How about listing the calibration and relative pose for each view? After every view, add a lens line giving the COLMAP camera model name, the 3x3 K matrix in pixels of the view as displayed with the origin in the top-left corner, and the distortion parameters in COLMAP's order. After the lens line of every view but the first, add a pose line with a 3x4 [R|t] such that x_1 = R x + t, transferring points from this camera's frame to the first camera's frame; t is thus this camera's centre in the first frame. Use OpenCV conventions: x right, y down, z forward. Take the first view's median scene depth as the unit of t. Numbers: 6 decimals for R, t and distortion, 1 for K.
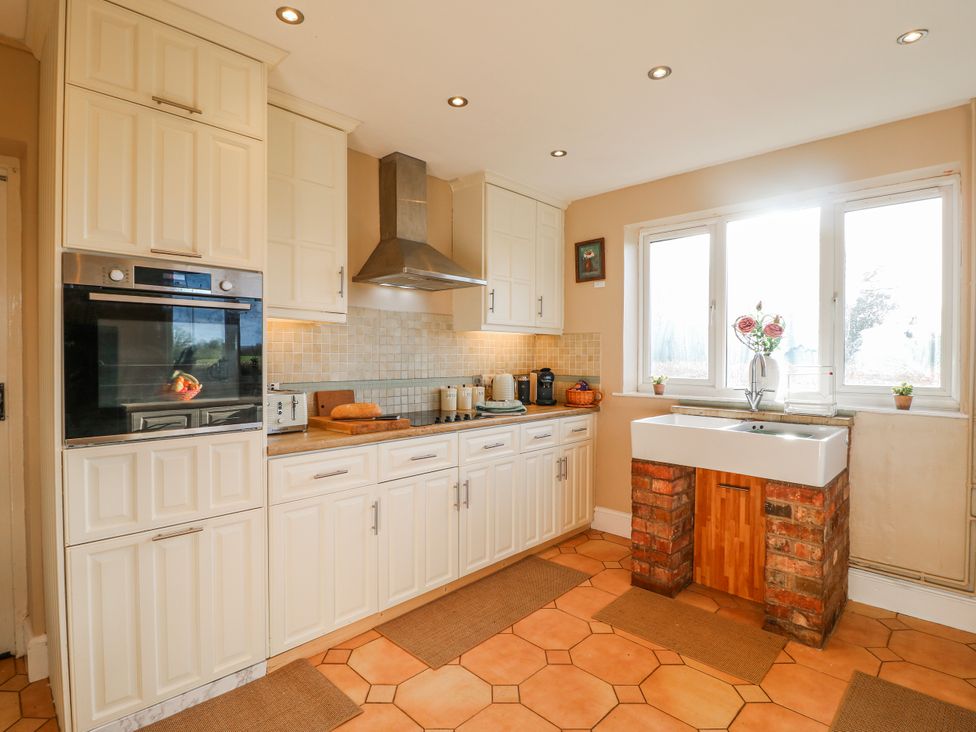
lens RADIAL K [[501.8, 0, 488.0], [0, 501.8, 366.0], [0, 0, 1]] dist [0.002587, -0.010288]
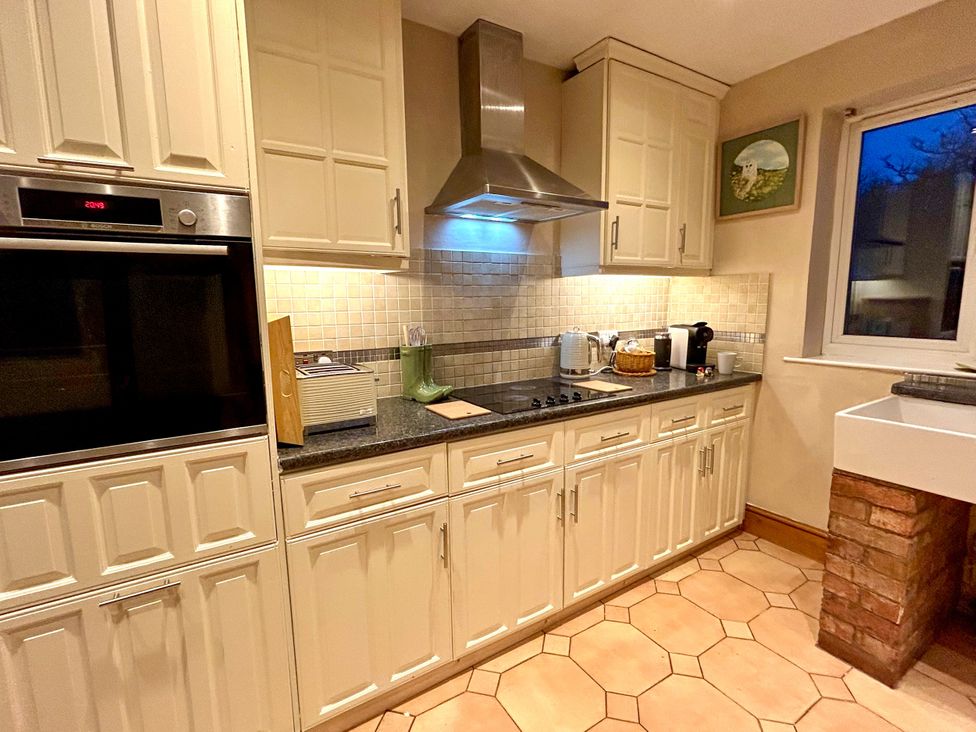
lens RADIAL K [[471.9, 0, 488.0], [0, 471.9, 366.0], [0, 0, 1]] dist [0.001706, 0.000022]
pose [[0.972983, 0.017918, -0.230182, -0.011181], [0.010985, 0.992262, 0.123674, -0.029865], [0.230617, -0.122861, 0.965257, 0.327870]]
